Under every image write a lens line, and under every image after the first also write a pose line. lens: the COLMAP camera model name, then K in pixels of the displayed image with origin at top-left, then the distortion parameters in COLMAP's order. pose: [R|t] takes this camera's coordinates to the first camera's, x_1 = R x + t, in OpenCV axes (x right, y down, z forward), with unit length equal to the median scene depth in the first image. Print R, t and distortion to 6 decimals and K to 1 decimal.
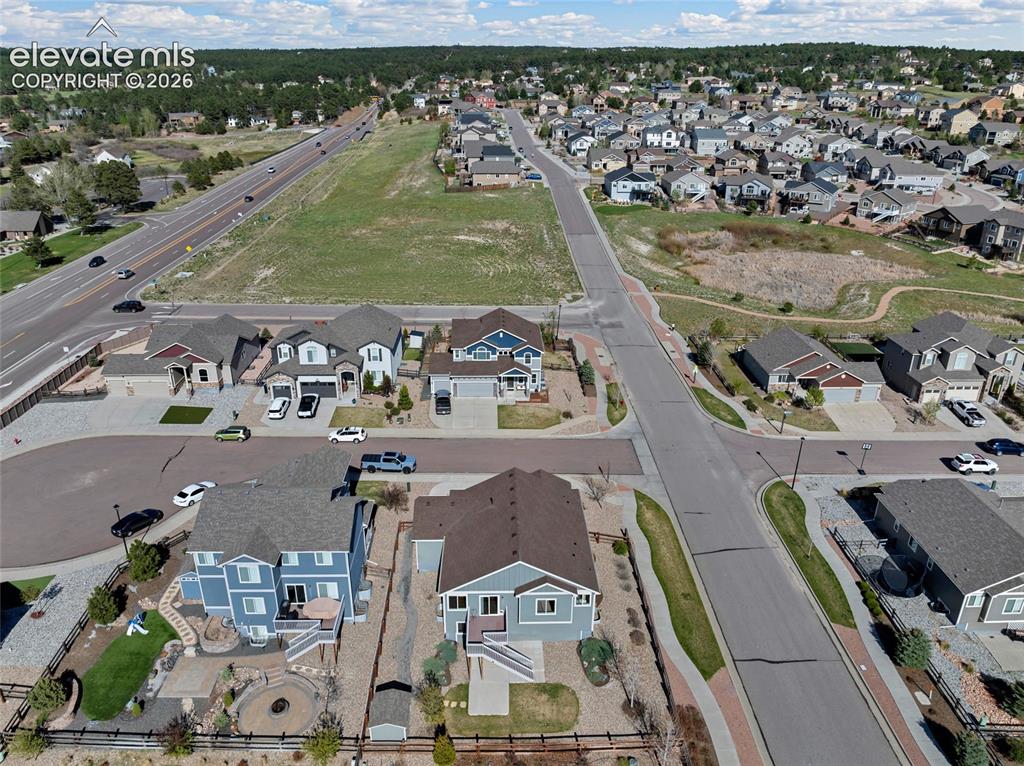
lens RADIAL K [[733.1, 0, 512.0], [0, 733.1, 383.0], [0, 0, 1]] dist [-0.044496, -0.001826]
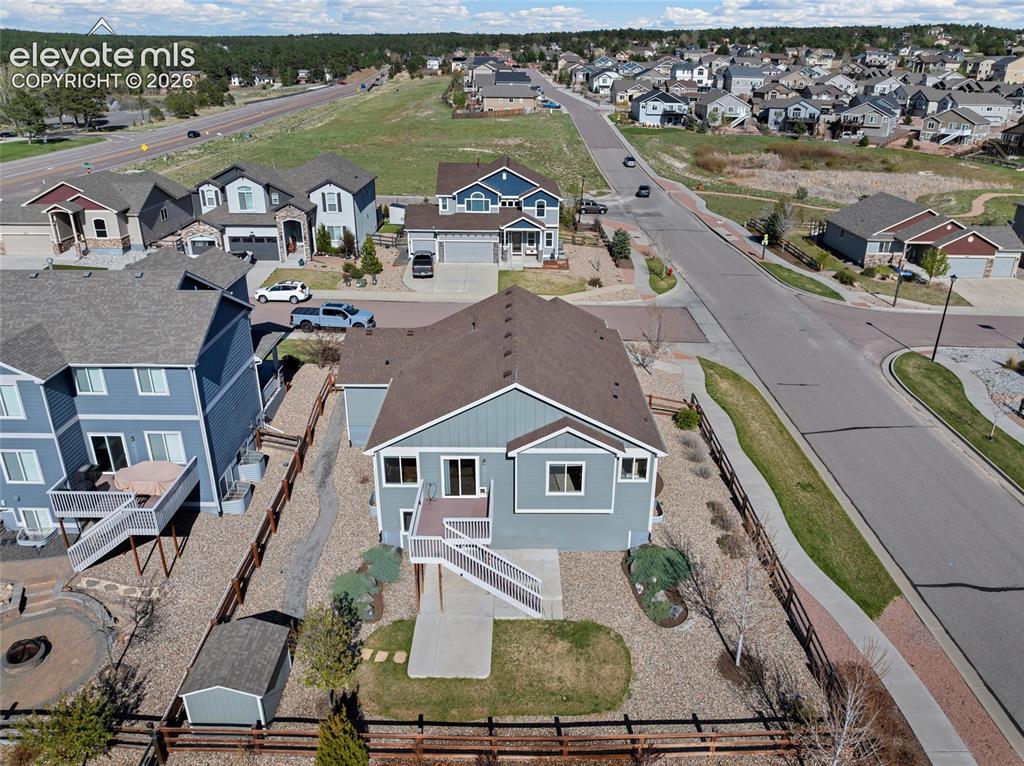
lens RADIAL K [[748.1, 0, 514.5], [0, 748.1, 354.8], [0, 0, 1]] dist [-0.061695, 0.033820]
pose [[0.999767, 0.003097, -0.021361, 0.012309], [-0.003676, 0.999626, -0.027113, 0.136651], [0.021270, 0.027186, 0.999404, 0.267698]]
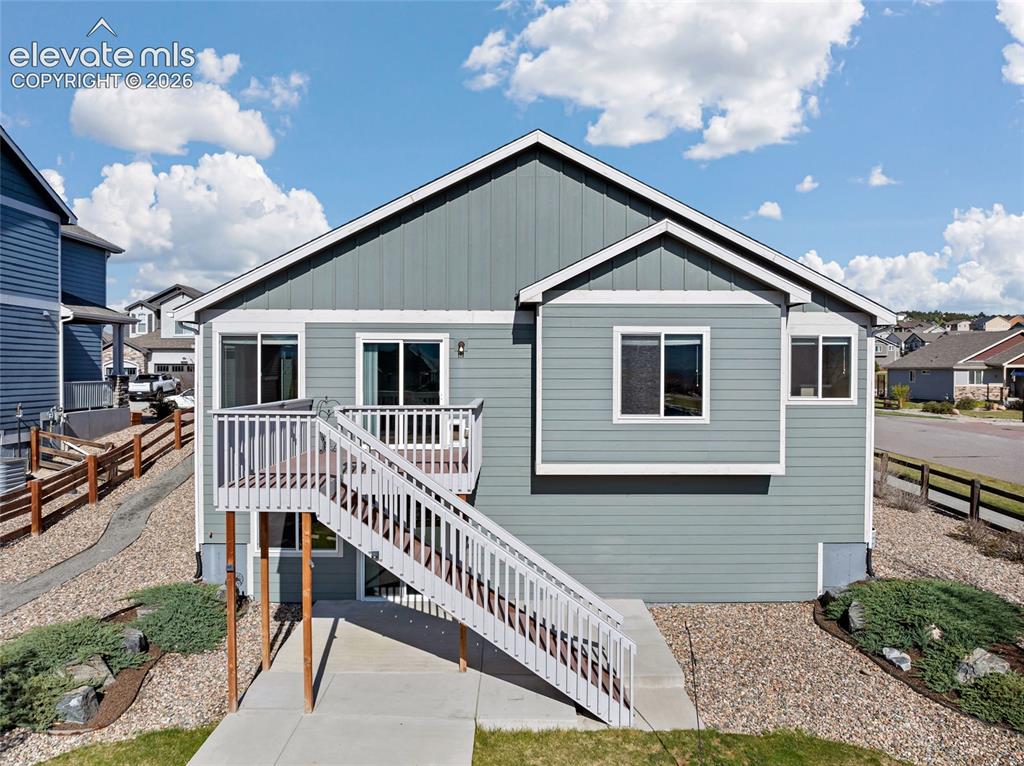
lens RADIAL K [[733.1, 0, 512.0], [0, 733.1, 383.0], [0, 0, 1]] dist [-0.044496, -0.001826]
pose [[0.999898, -0.000678, -0.014262, 0.003390], [-0.004730, 0.926712, -0.375743, 0.230068], [0.013471, 0.375772, 0.926614, 0.473729]]
